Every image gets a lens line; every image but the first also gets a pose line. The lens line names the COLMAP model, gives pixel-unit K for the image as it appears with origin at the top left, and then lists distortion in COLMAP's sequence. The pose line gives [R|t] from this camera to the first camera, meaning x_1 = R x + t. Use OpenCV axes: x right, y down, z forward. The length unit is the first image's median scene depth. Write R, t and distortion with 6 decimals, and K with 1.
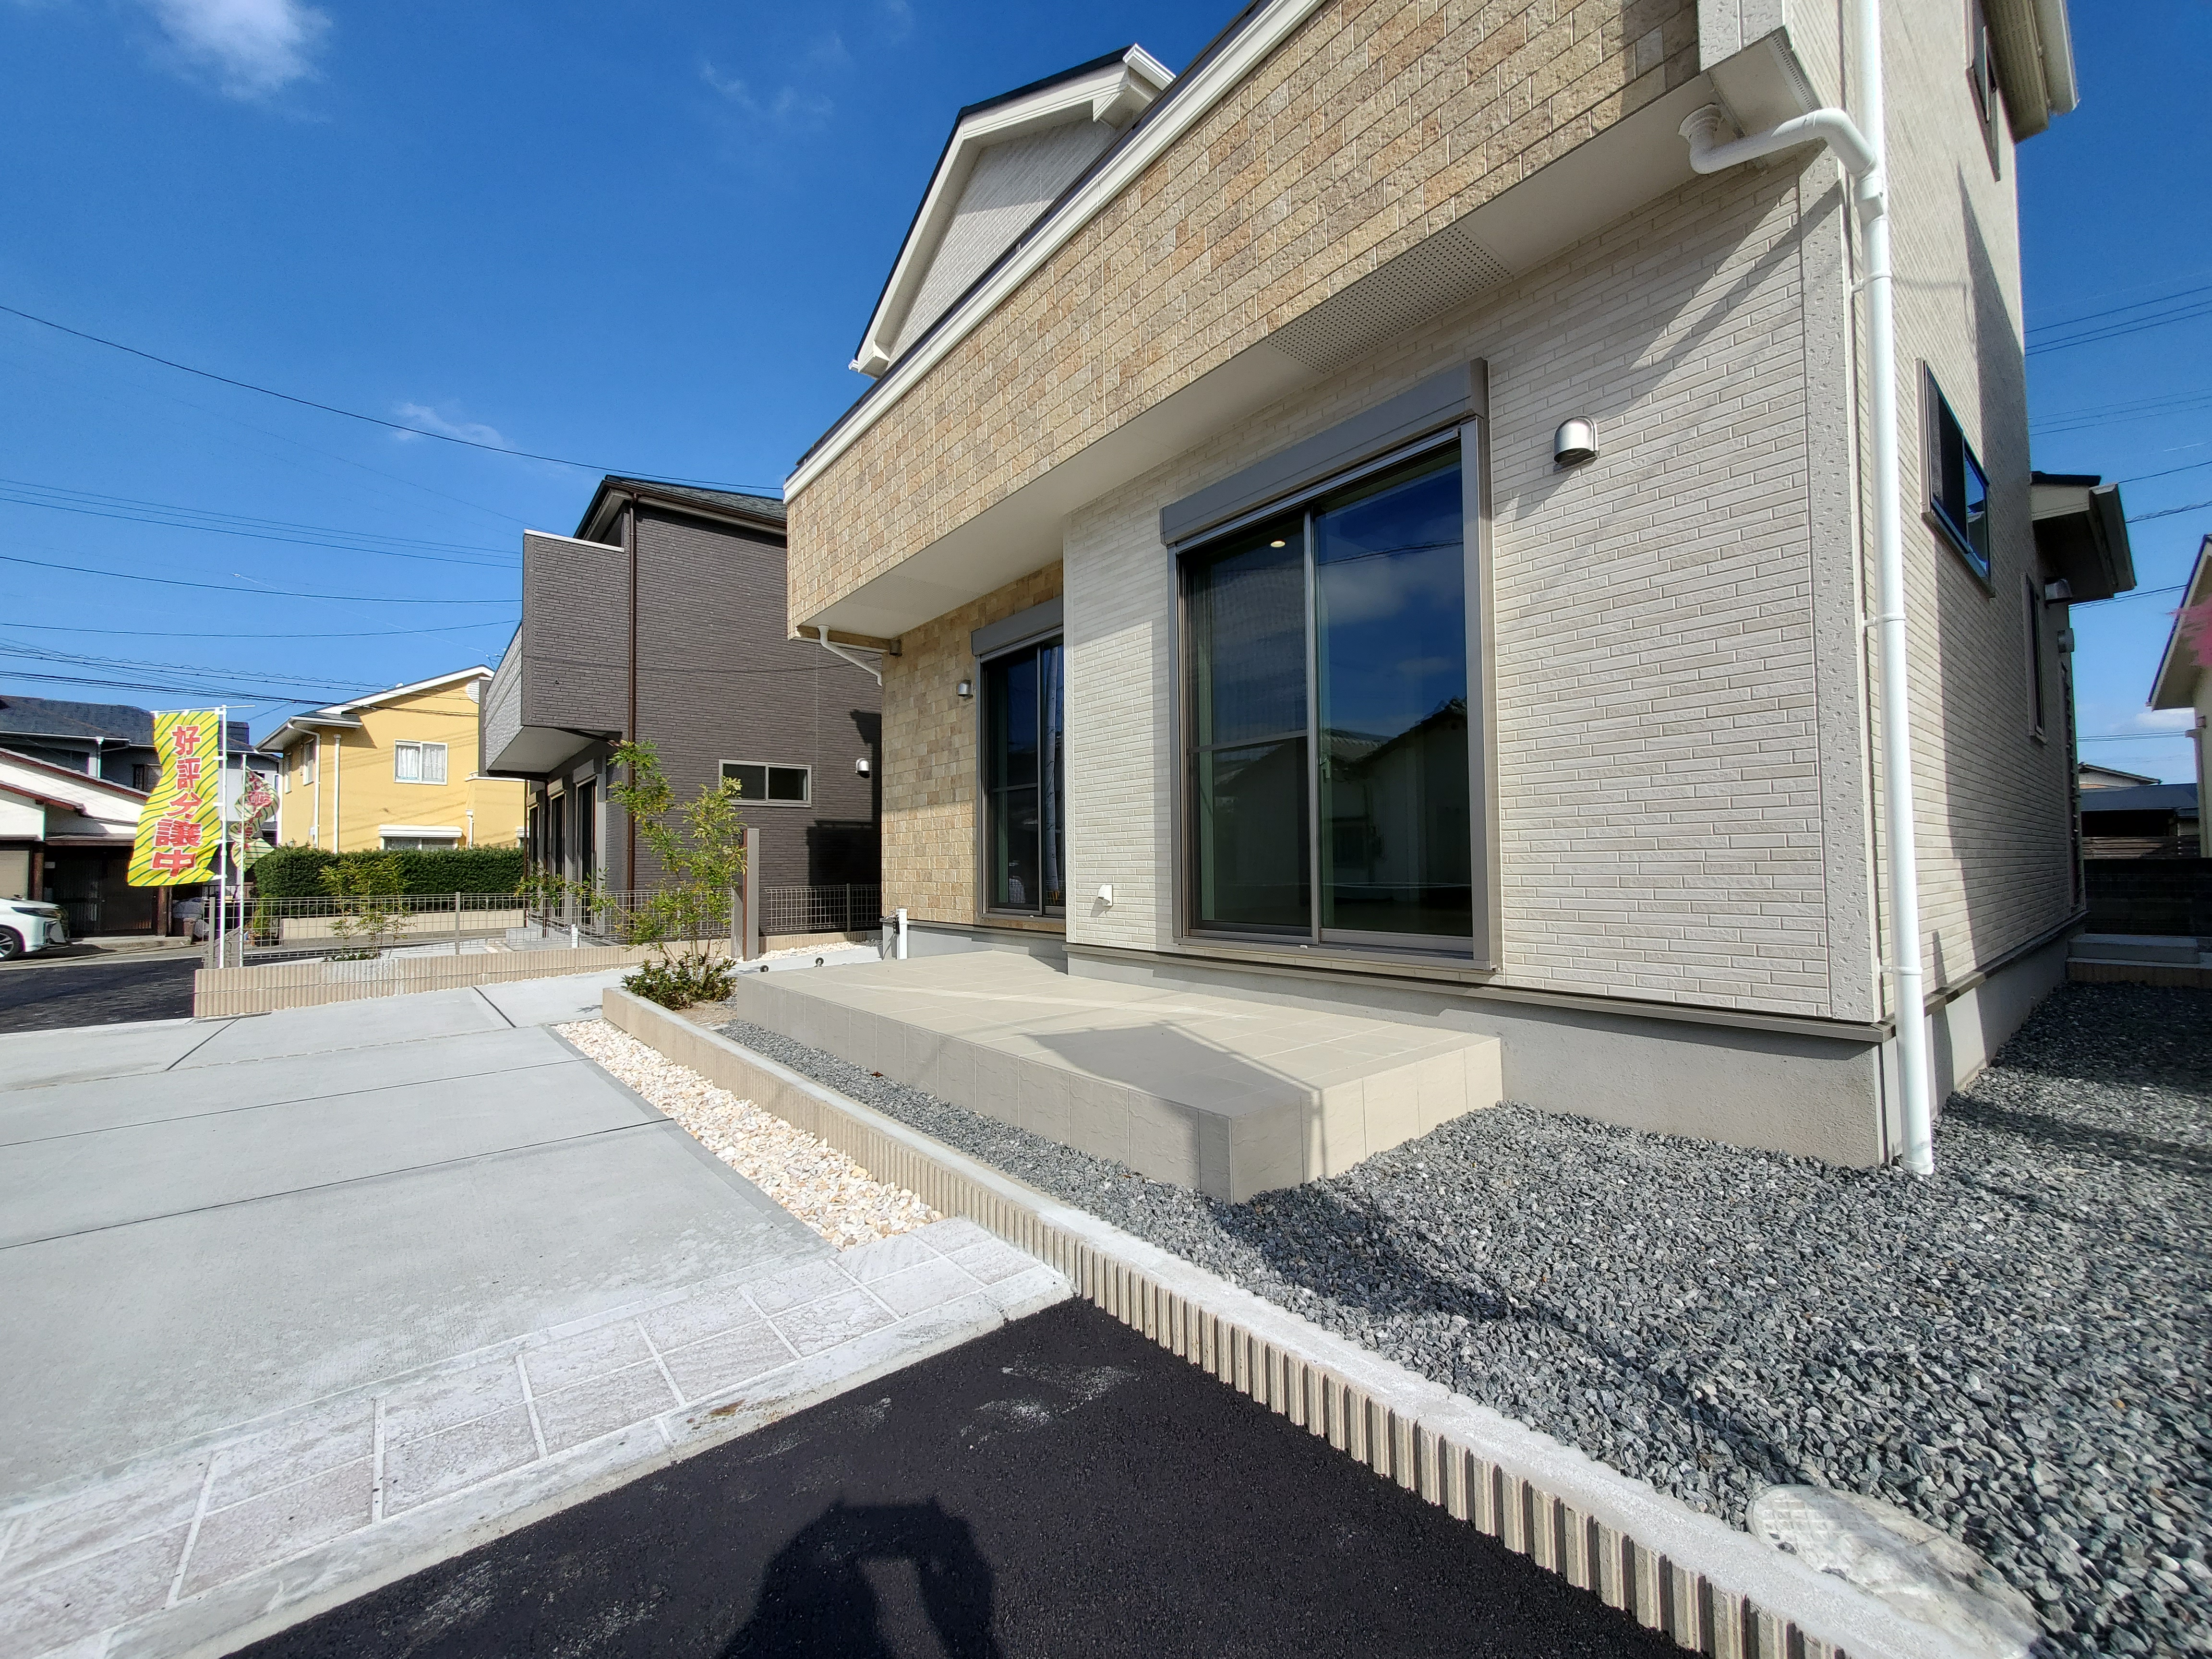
lens RADIAL K [[876.1, 0, 1107.3], [0, 876.1, 835.6], [0, 0, 1]] dist [0.001410, 0.000641]
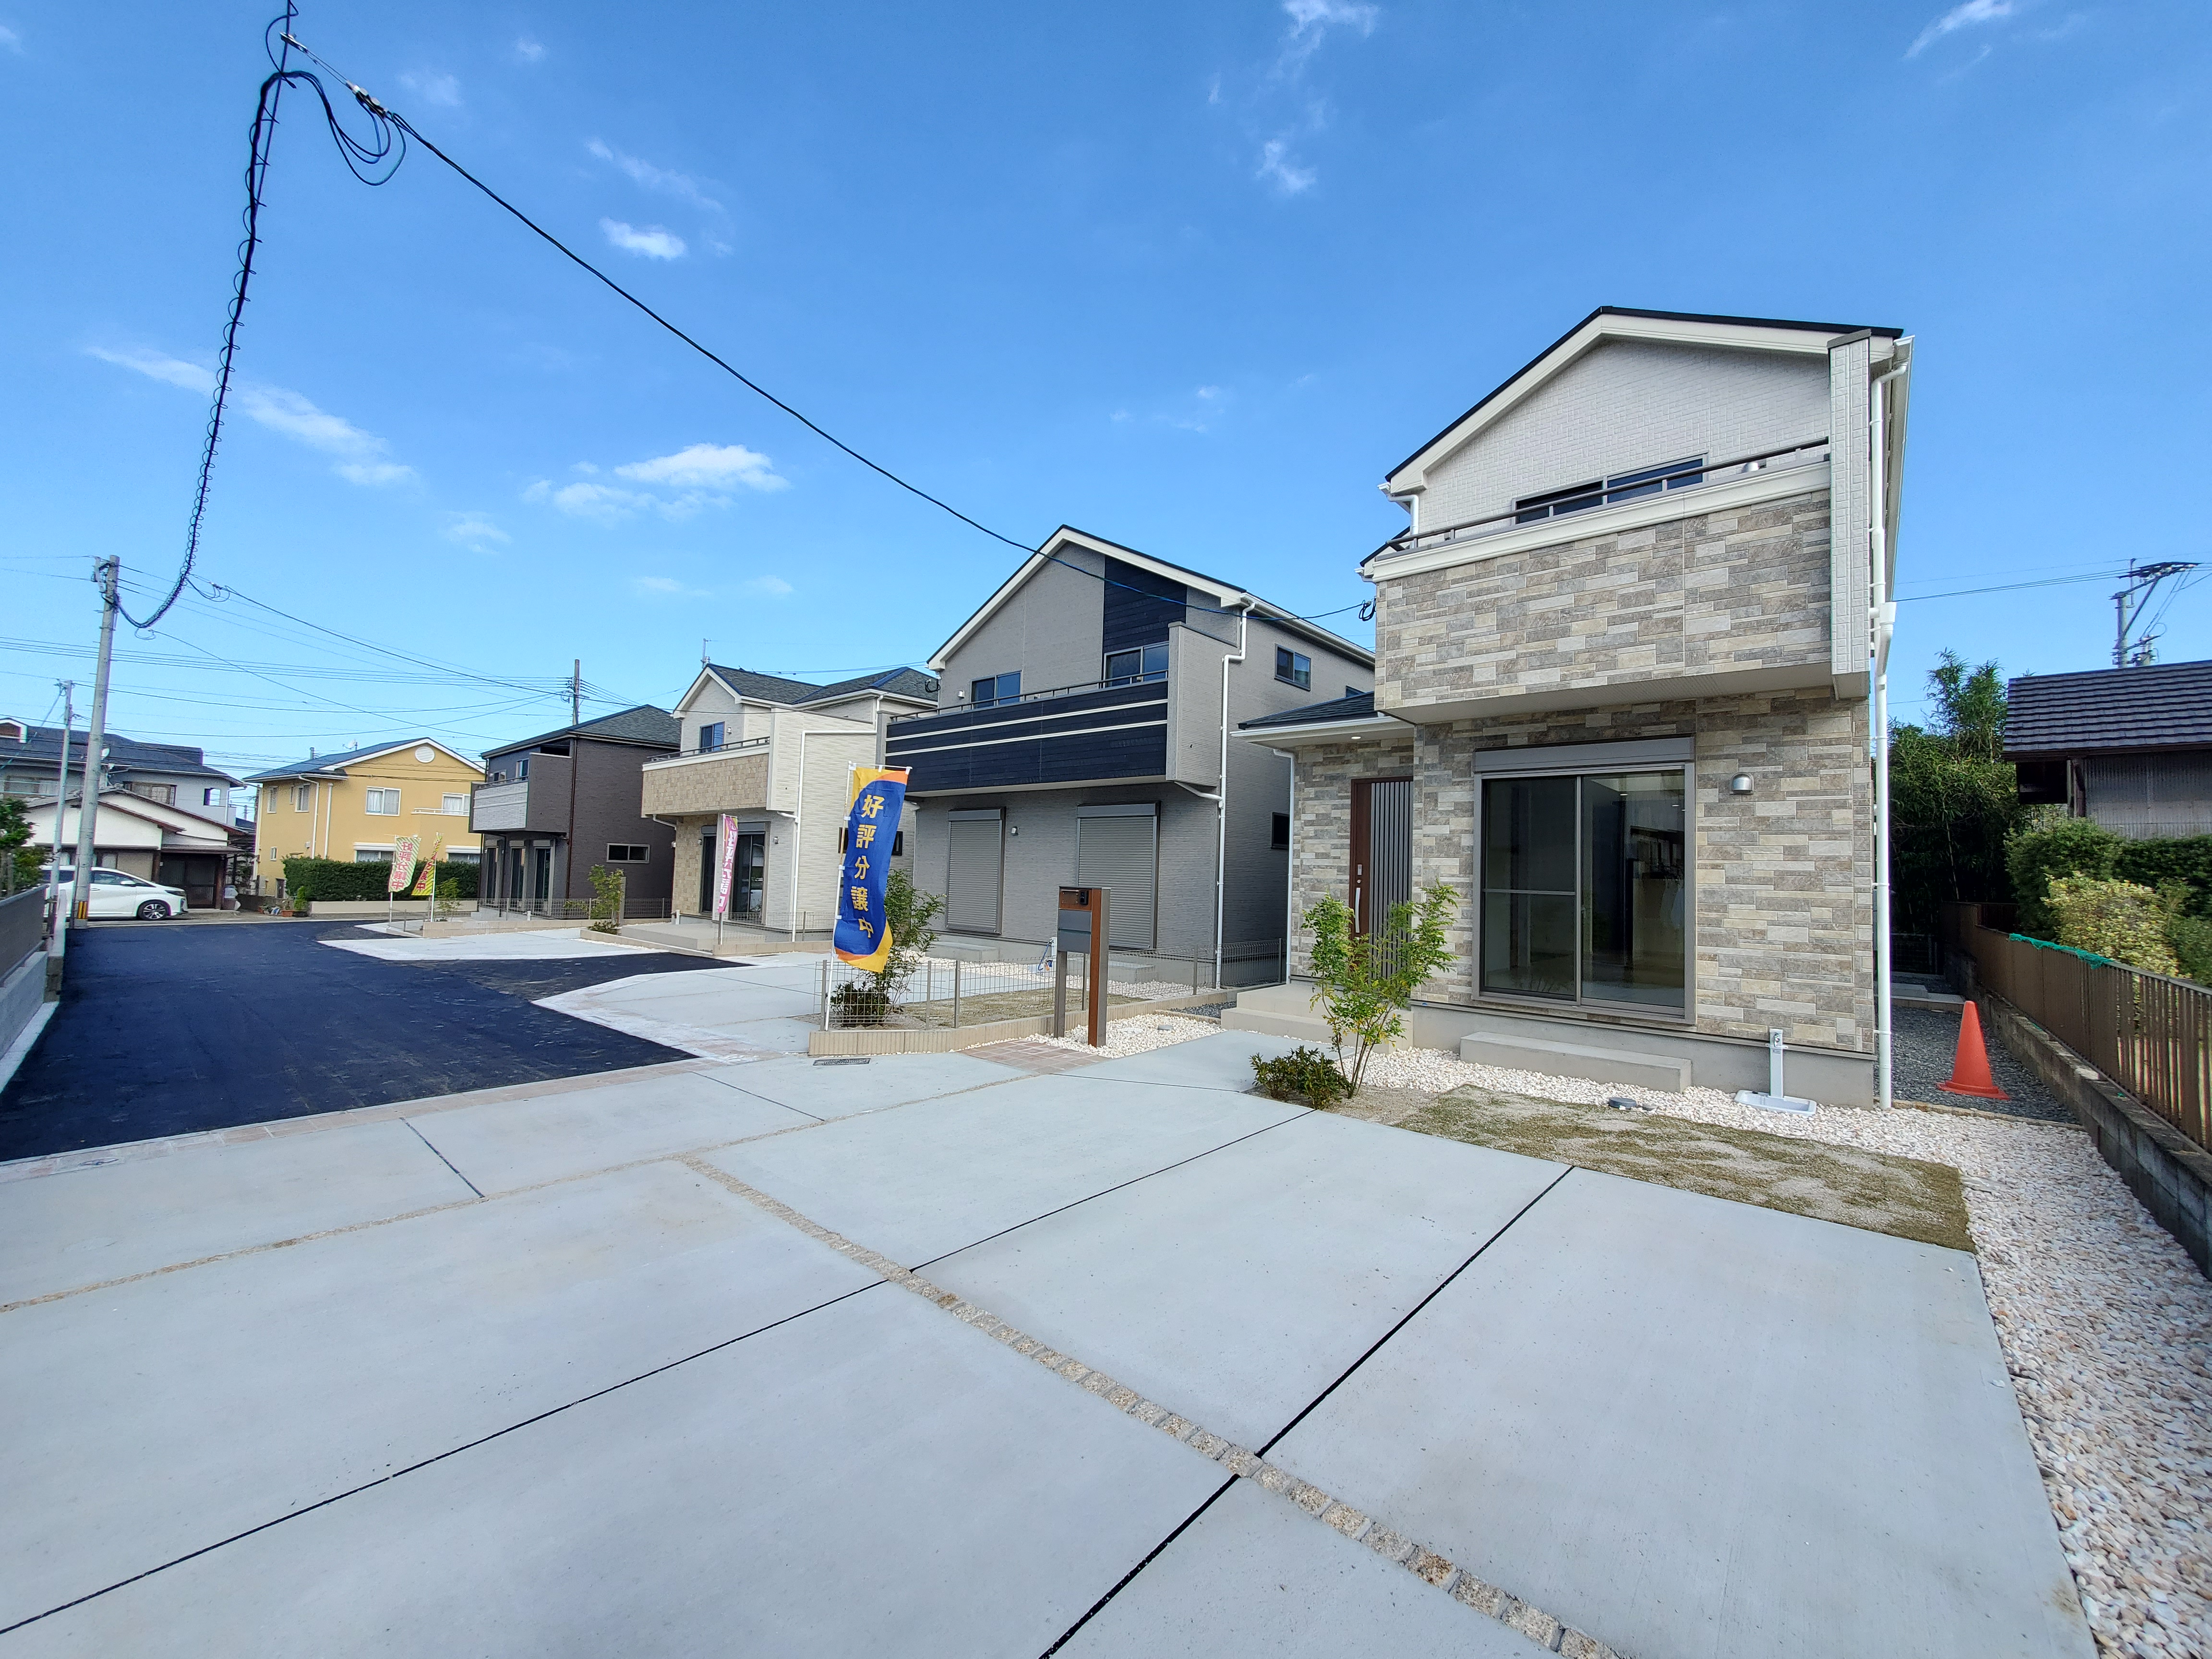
lens RADIAL K [[876.1, 0, 1107.3], [0, 876.1, 835.6], [0, 0, 1]] dist [0.001410, 0.000641]
pose [[0.989021, 0.046293, 0.140334, 1.053268], [-0.045022, 0.998911, -0.012215, -0.259653], [-0.140746, 0.005763, 0.990029, -2.884301]]
